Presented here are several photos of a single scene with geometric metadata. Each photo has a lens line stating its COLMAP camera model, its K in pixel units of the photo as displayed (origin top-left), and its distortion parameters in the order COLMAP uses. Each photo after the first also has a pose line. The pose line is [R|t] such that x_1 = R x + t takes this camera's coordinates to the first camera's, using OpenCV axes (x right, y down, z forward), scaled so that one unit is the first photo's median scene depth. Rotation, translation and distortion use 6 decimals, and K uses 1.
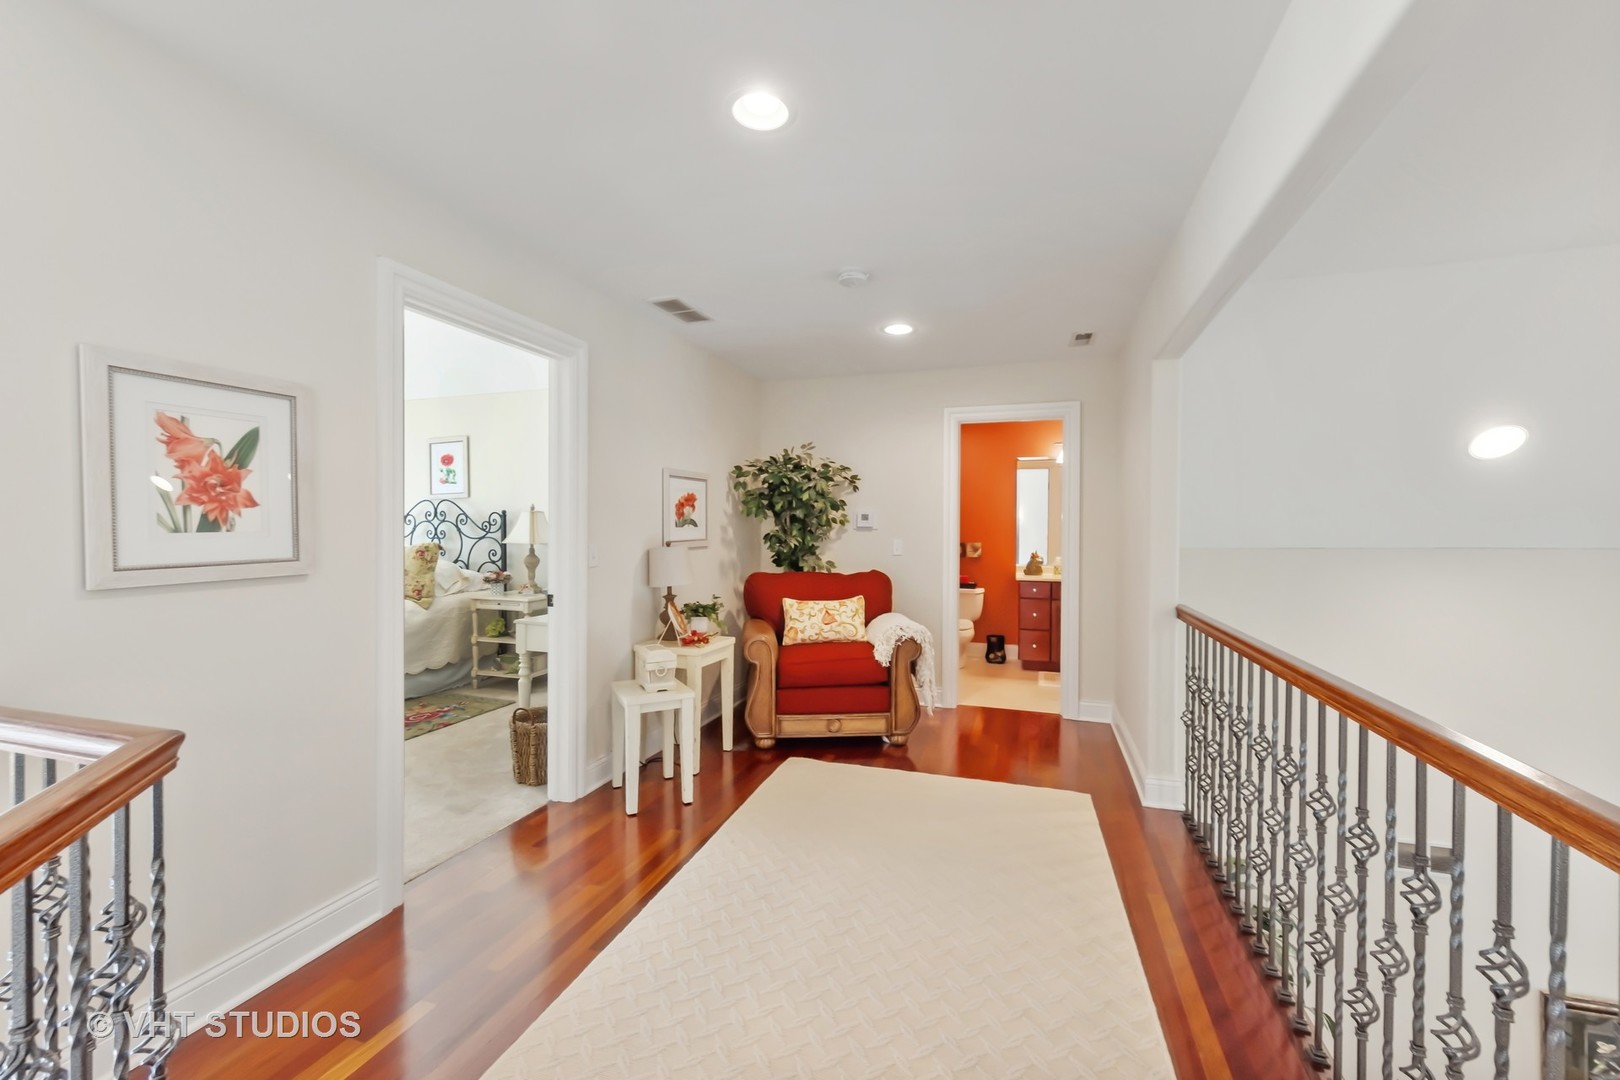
lens RADIAL K [[640.0, 0, 822.8], [0, 640.0, 529.5], [0, 0, 1]] dist [0.001692, 0.000031]
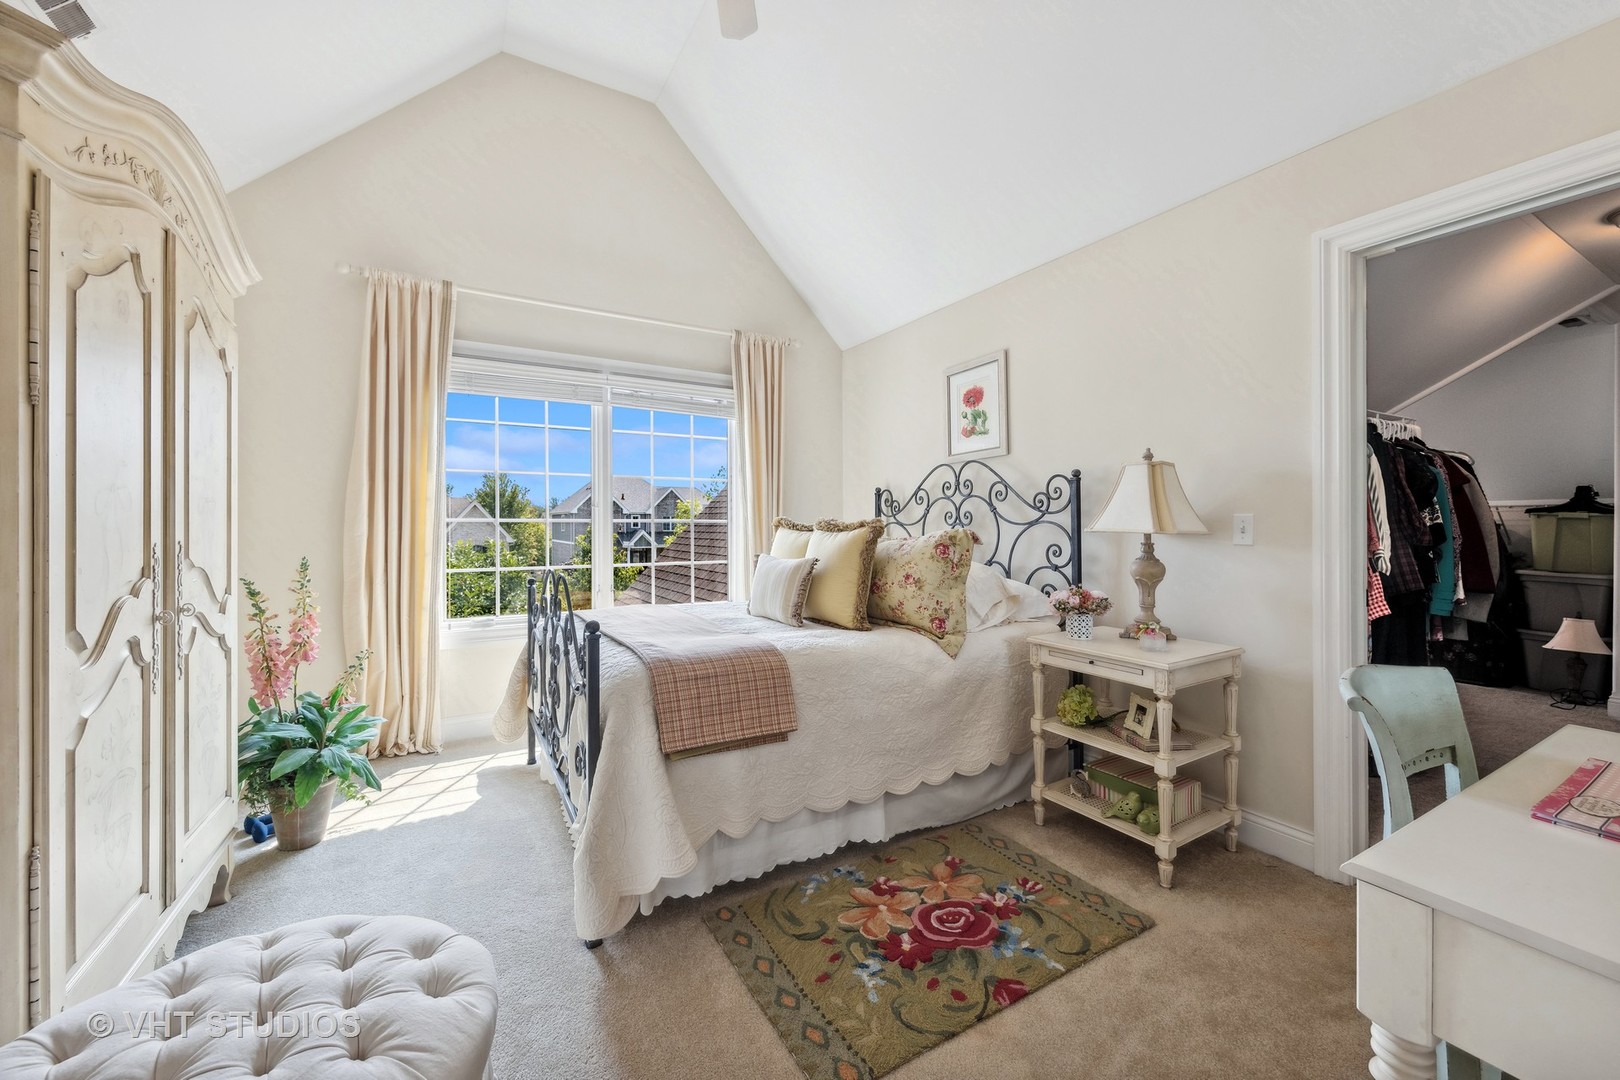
lens RADIAL K [[640.0, 0, 813.8], [0, 640.0, 523.5], [0, 0, 1]] dist [0.001692, 0.000031]
pose [[0.747782, -0.005006, -0.663925, -0.325185], [0.002650, 0.999986, -0.004555, 0.016486], [0.663939, 0.001647, 0.747785, 0.486336]]
